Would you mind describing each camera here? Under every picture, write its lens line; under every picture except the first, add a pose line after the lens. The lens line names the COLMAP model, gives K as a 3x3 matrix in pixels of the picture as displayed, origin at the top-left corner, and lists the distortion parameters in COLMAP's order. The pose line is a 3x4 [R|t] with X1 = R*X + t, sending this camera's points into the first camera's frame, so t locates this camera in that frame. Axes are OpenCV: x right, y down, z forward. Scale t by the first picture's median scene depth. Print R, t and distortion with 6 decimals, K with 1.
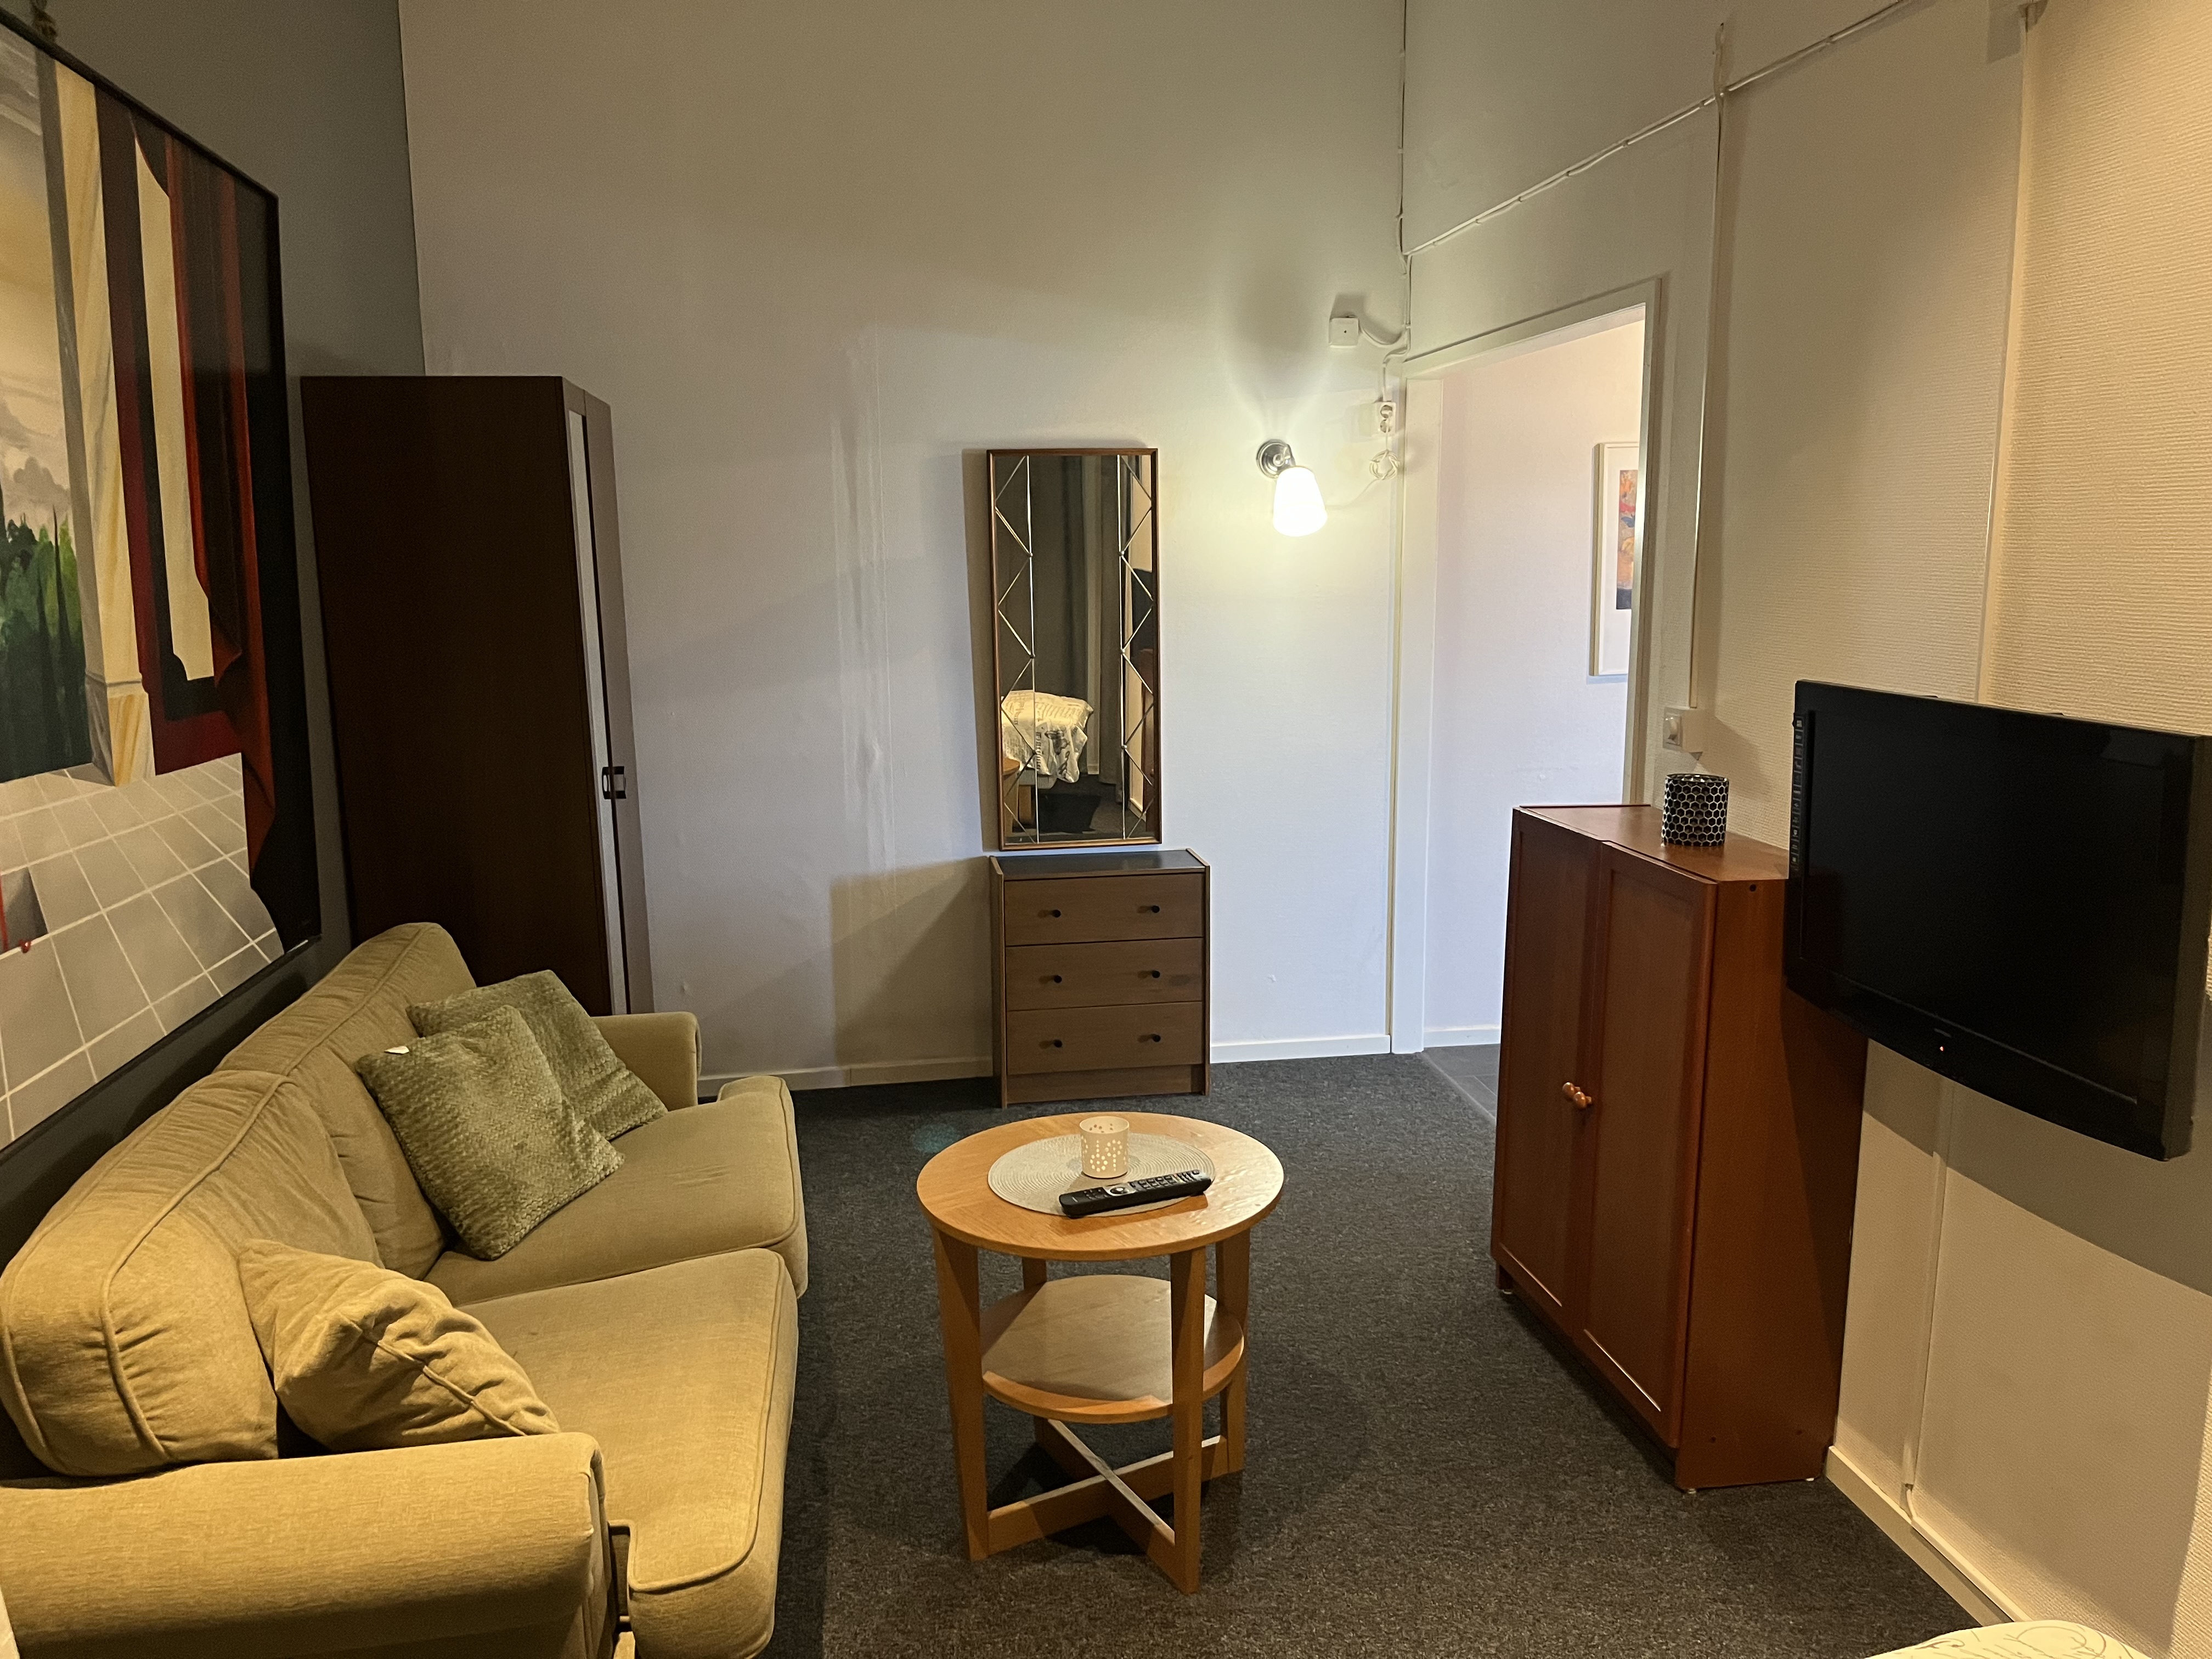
lens RADIAL K [[1666.0, 0, 1108.6], [0, 1666.0, 826.4], [0, 0, 1]] dist [0.054847, -0.081166]
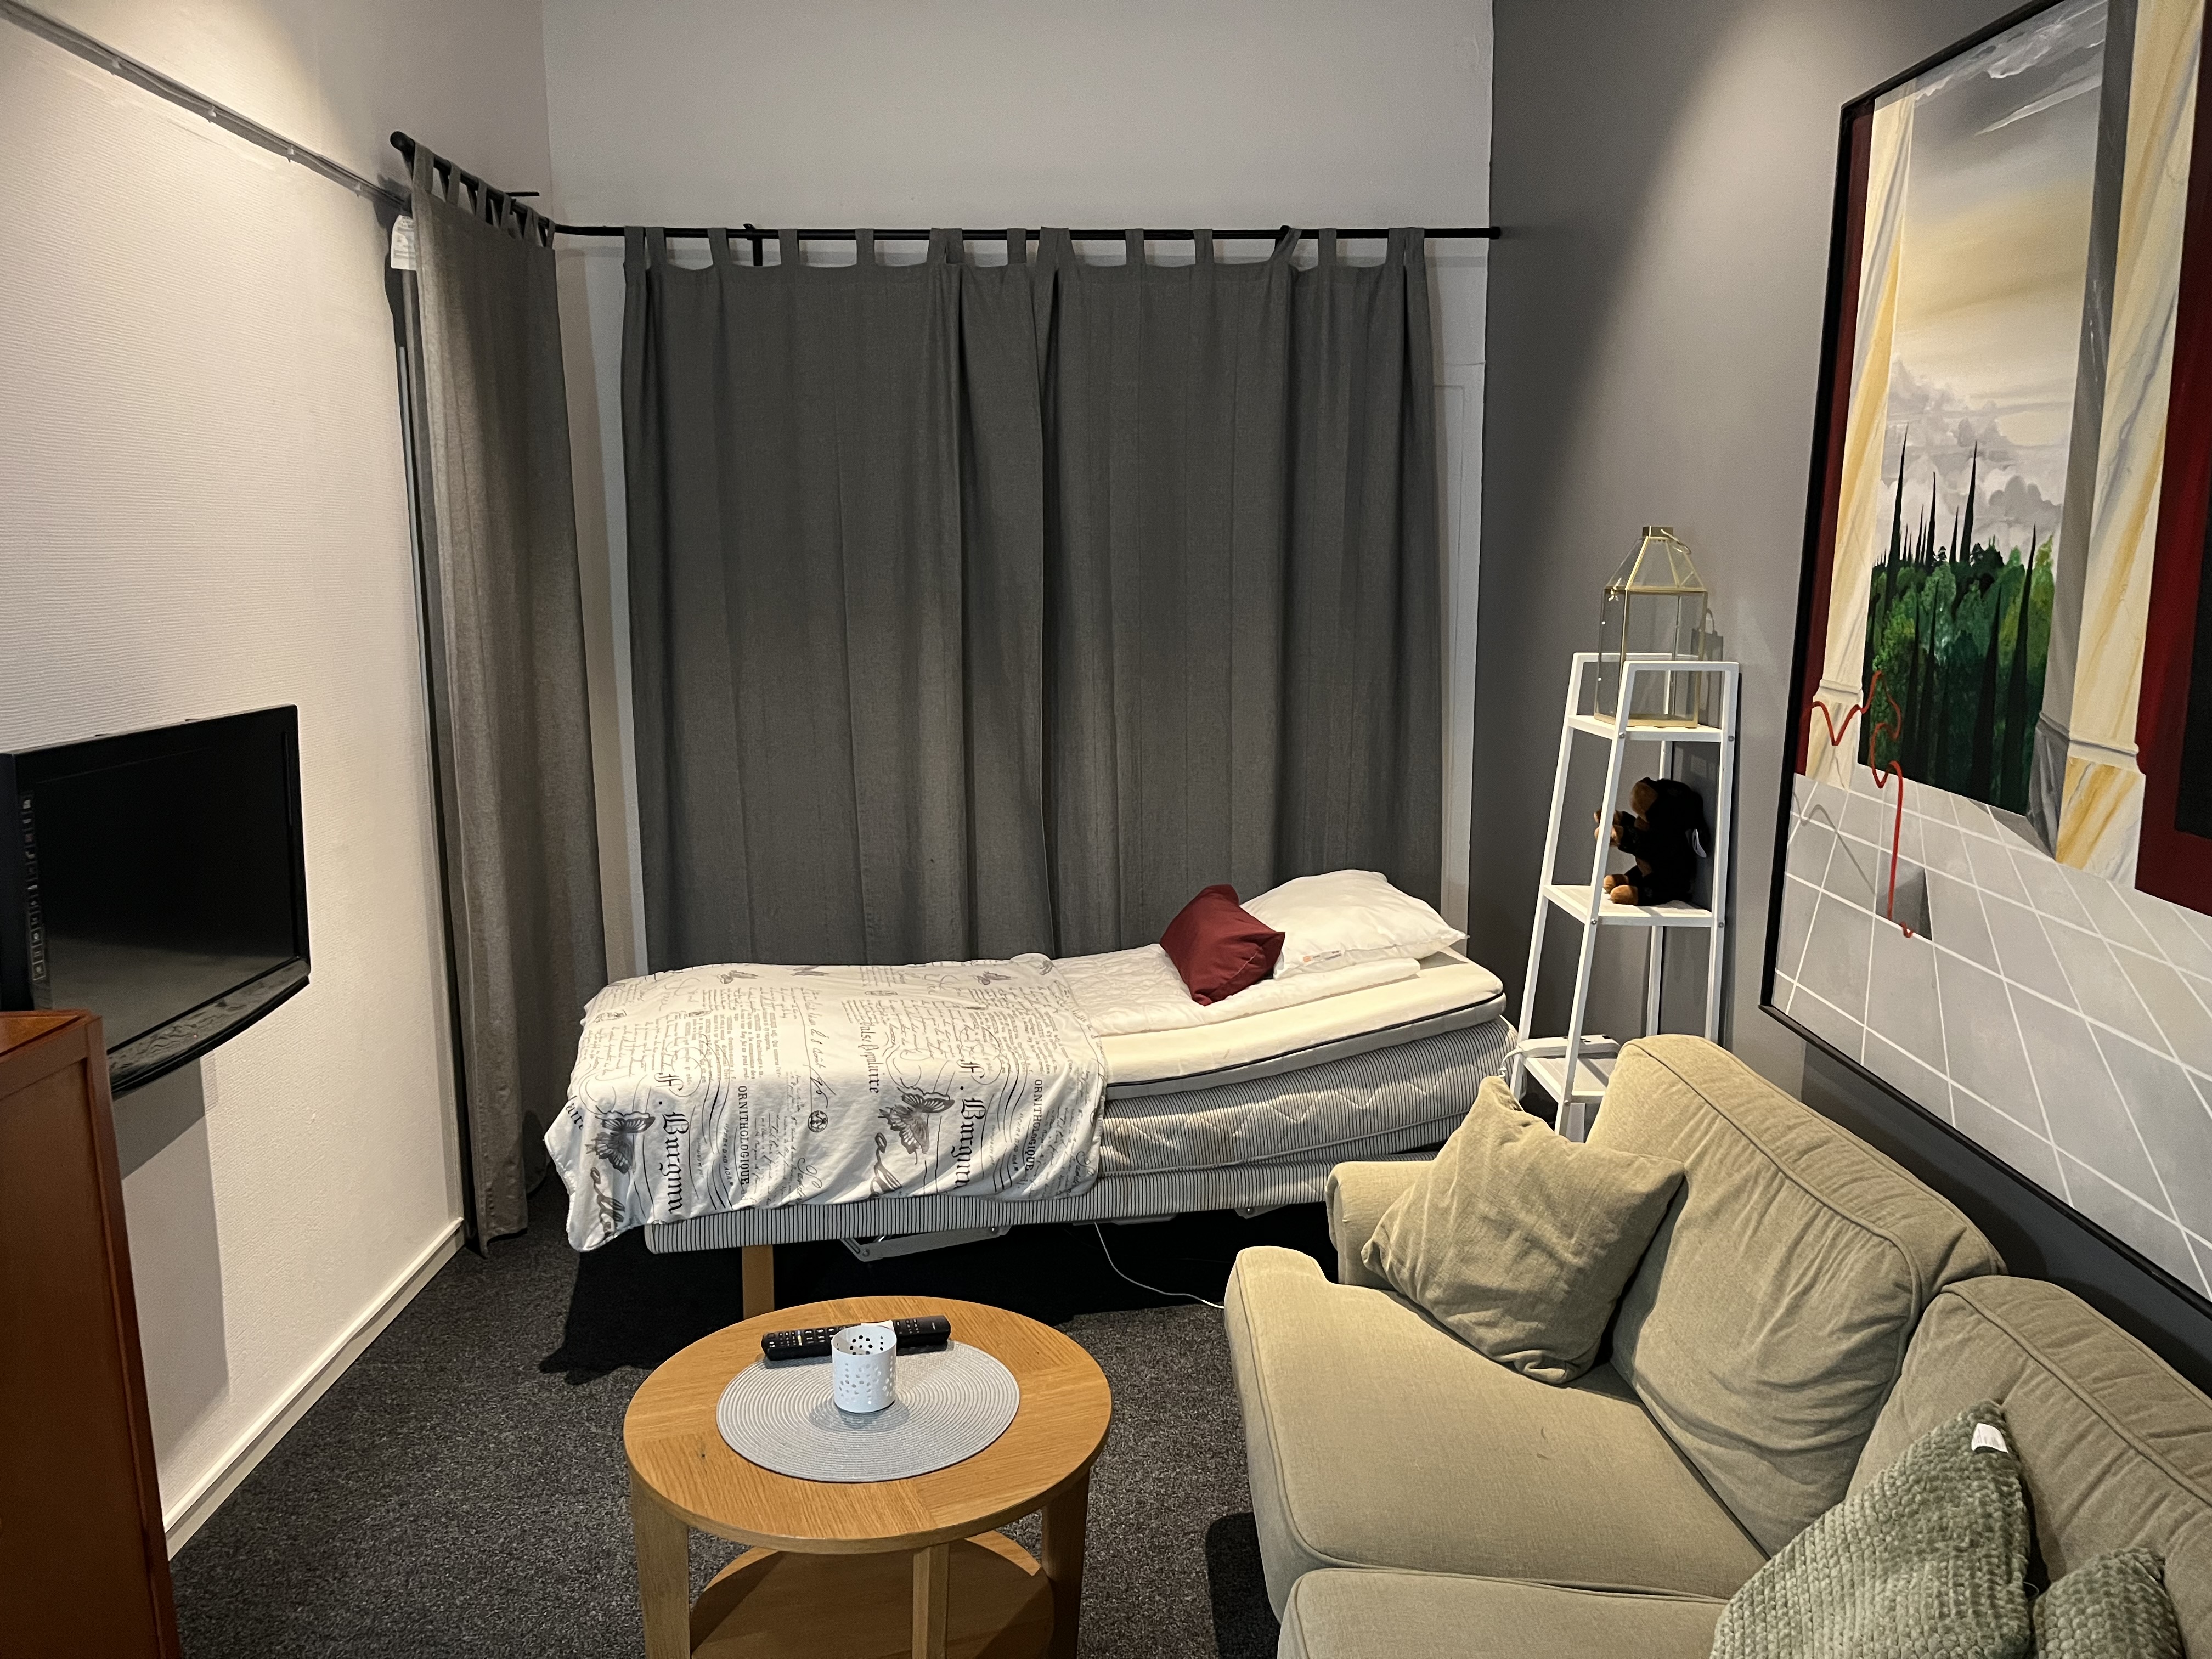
lens RADIAL K [[1666.0, 0, 1108.4], [0, 1666.0, 833.1], [0, 0, 1]] dist [0.054847, -0.081166]
pose [[-0.986515, -0.008679, 0.163441, -0.284426], [0.044347, 0.947064, 0.317968, -0.343278], [-0.157549, 0.320929, -0.933907, 1.973411]]
